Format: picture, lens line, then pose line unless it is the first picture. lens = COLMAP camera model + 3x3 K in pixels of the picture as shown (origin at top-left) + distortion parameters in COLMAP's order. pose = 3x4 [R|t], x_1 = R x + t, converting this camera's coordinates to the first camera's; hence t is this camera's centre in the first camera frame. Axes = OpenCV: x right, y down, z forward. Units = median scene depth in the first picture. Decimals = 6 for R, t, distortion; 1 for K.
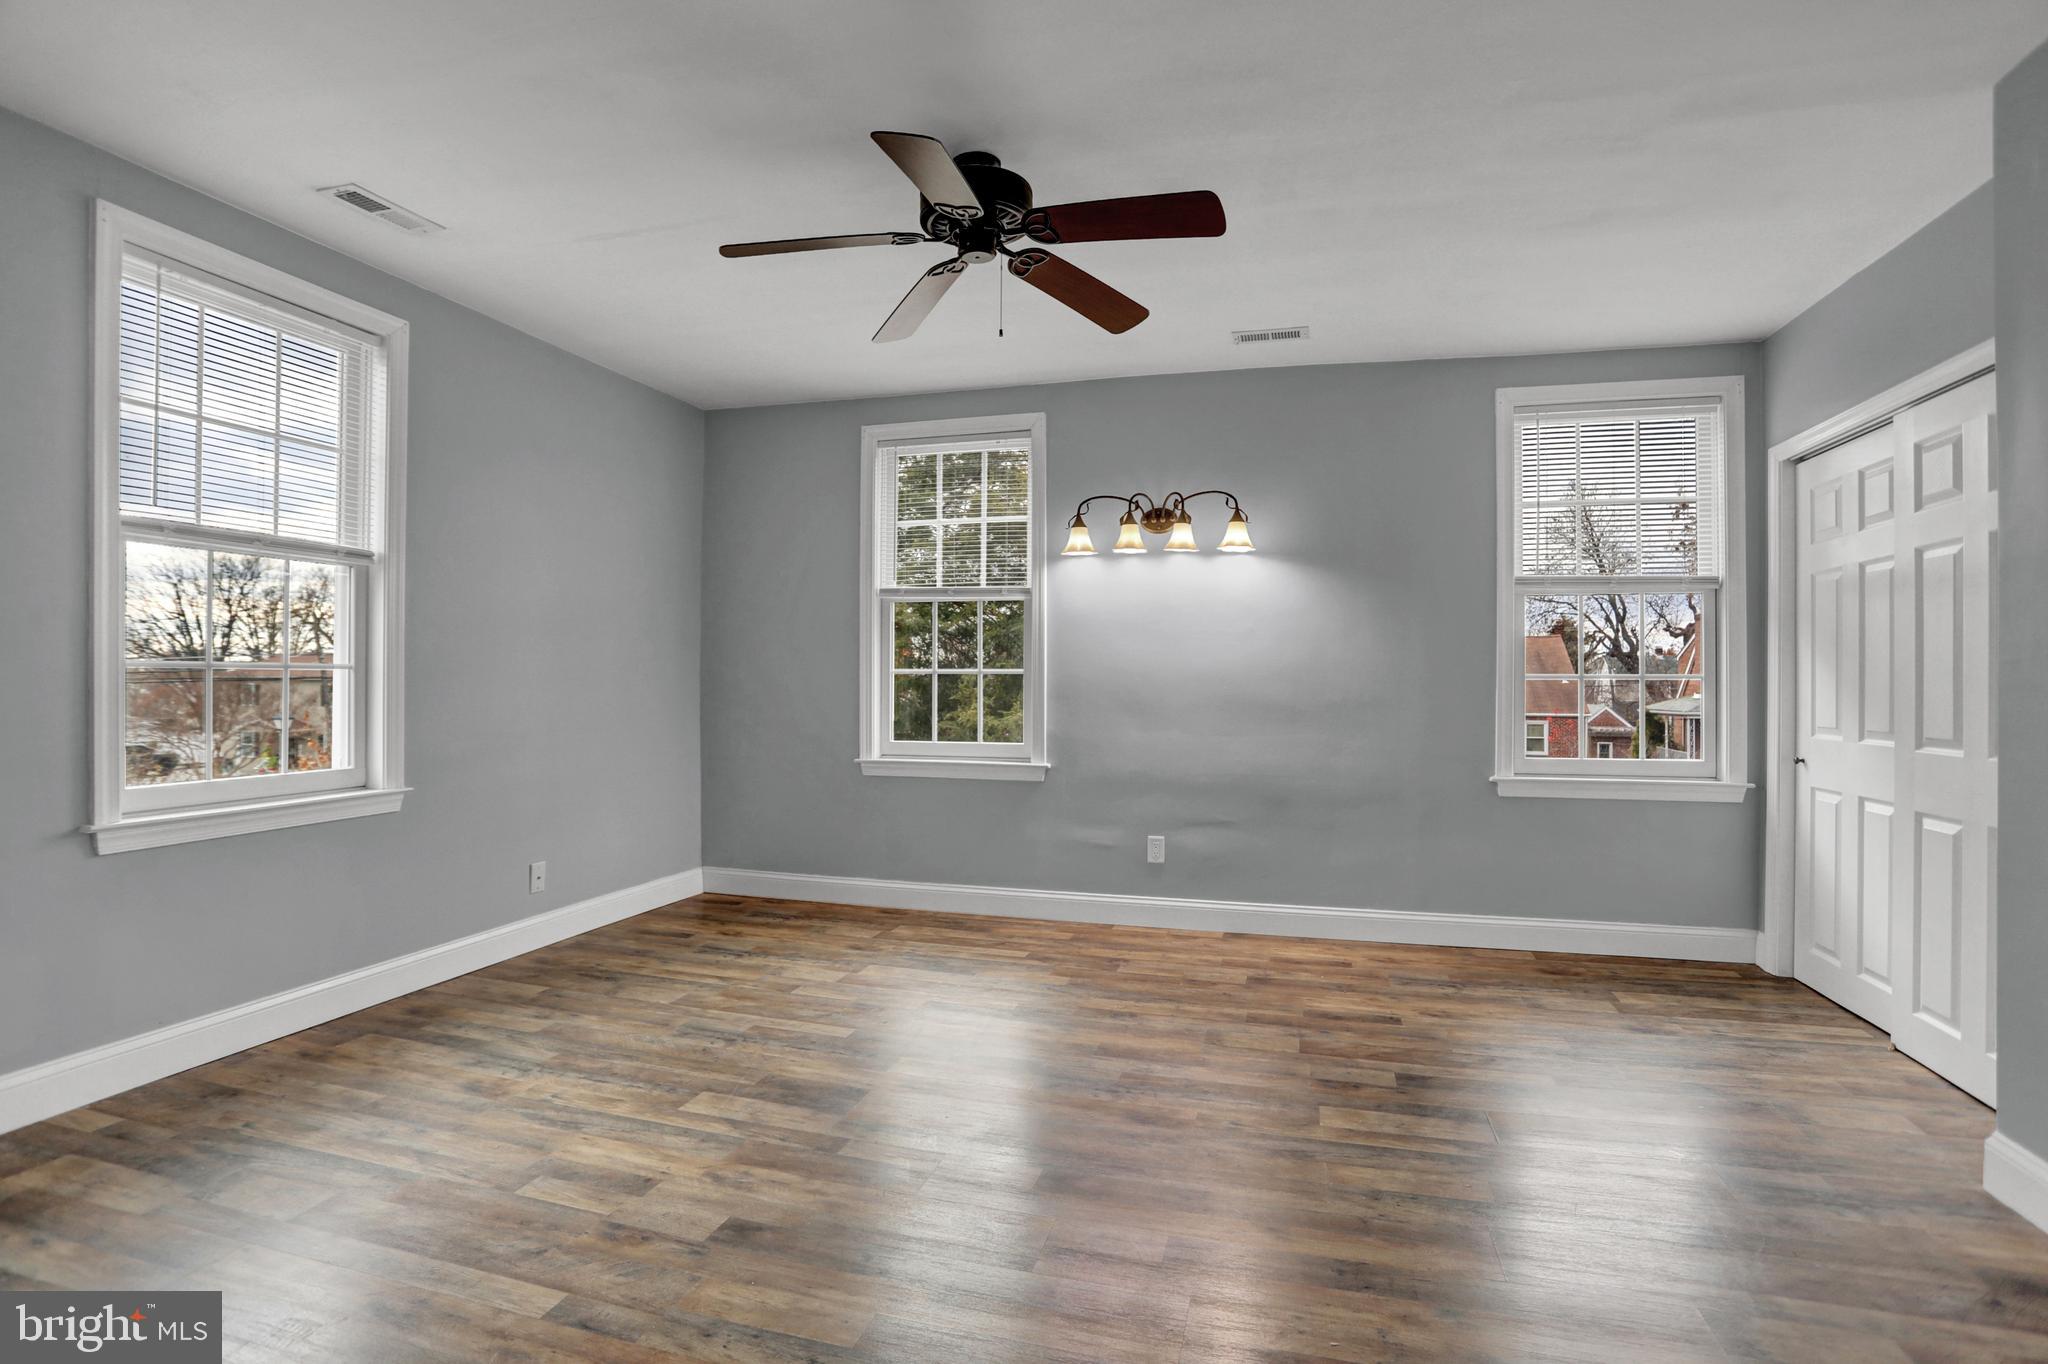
lens RADIAL K [[1010.1, 0, 1015.9], [0, 1010.1, 680.7], [0, 0, 1]] dist [-0.073836, 0.028998]
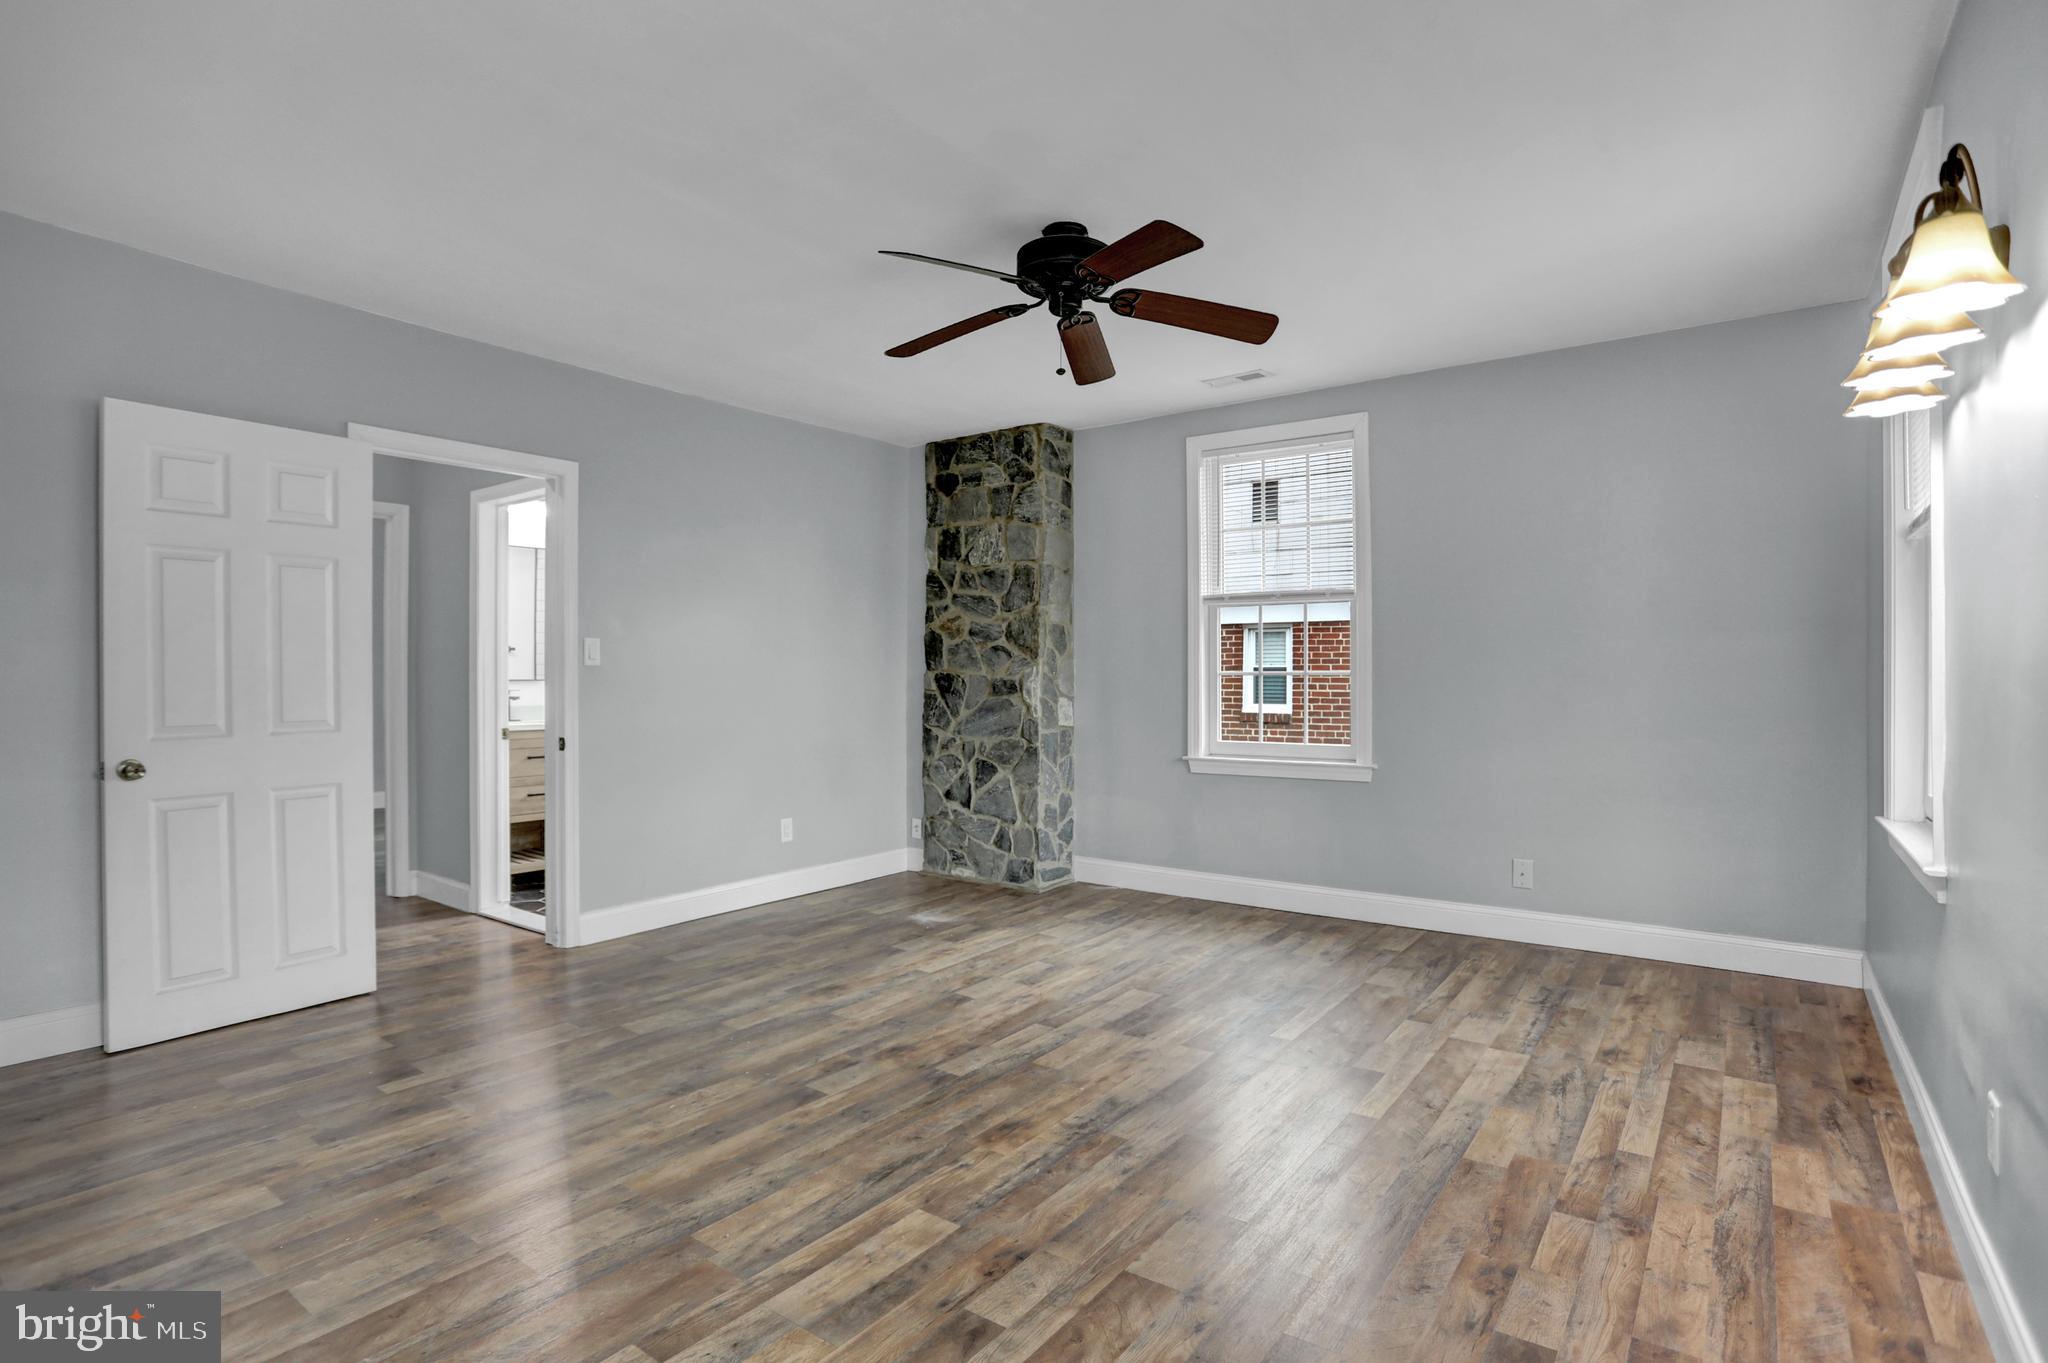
lens RADIAL K [[1010.1, 0, 1015.9], [0, 1010.1, 680.2], [0, 0, 1]] dist [-0.073836, 0.028998]
pose [[-0.355853, -0.001573, -0.934541, 1.009860], [-0.002301, 0.999997, -0.000807, -0.003321], [0.934539, 0.001863, -0.355855, 1.301246]]
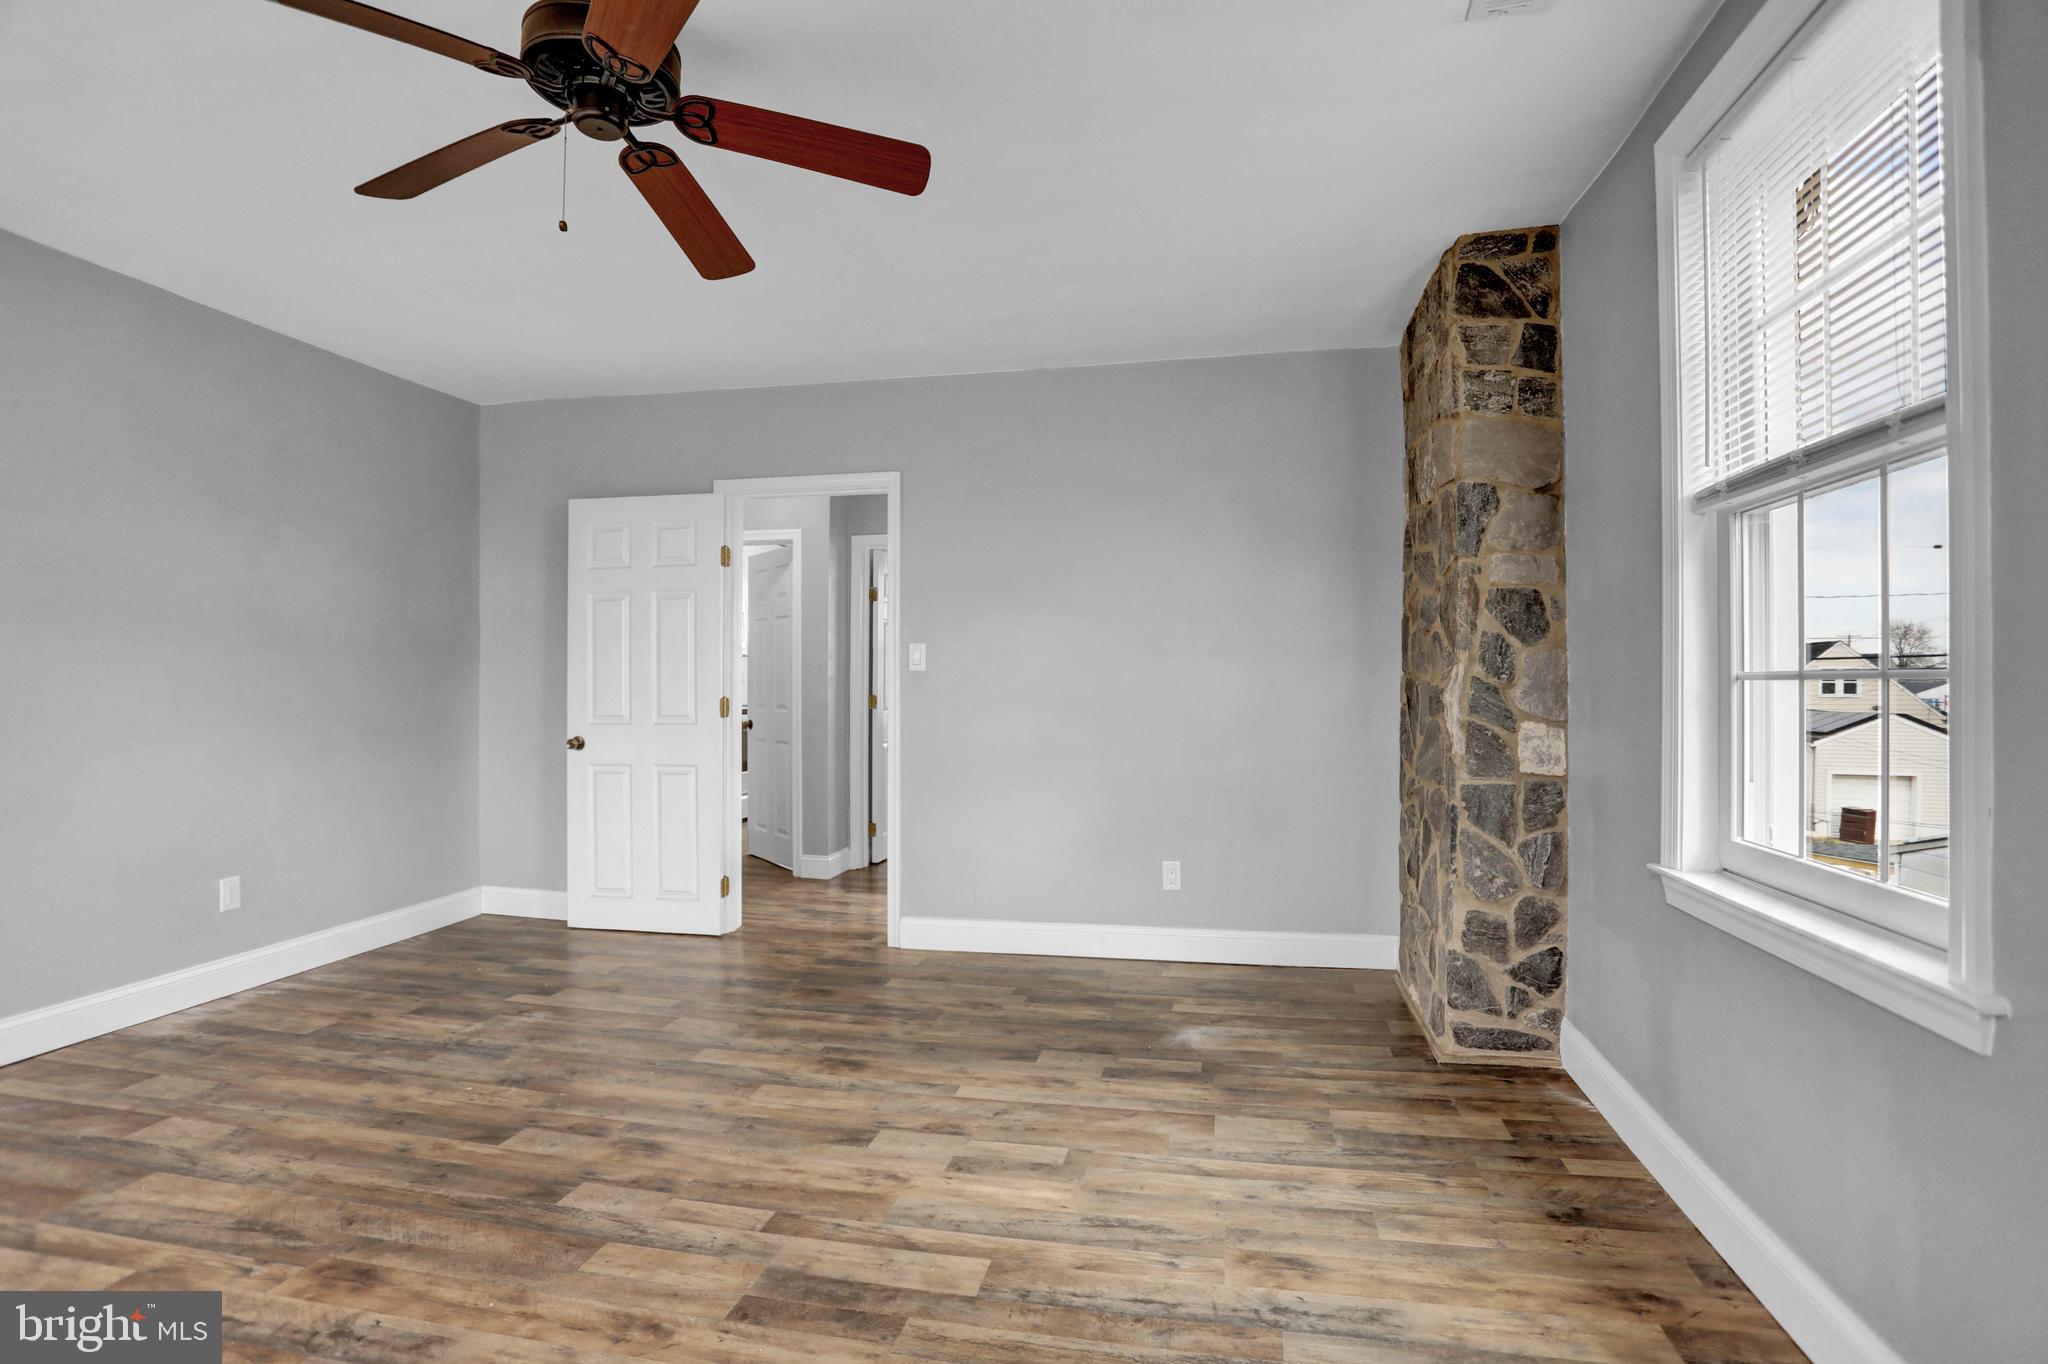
lens RADIAL K [[969.0, 0, 1024.0], [0, 969.0, 682.0], [0, 0, 1]] dist [-0.068266, 0.024442]
pose [[-0.996593, -0.008903, -0.082000, -0.292859], [-0.008629, 0.999956, -0.003704, -0.005243], [0.082029, -0.002984, -0.996625, 1.662496]]
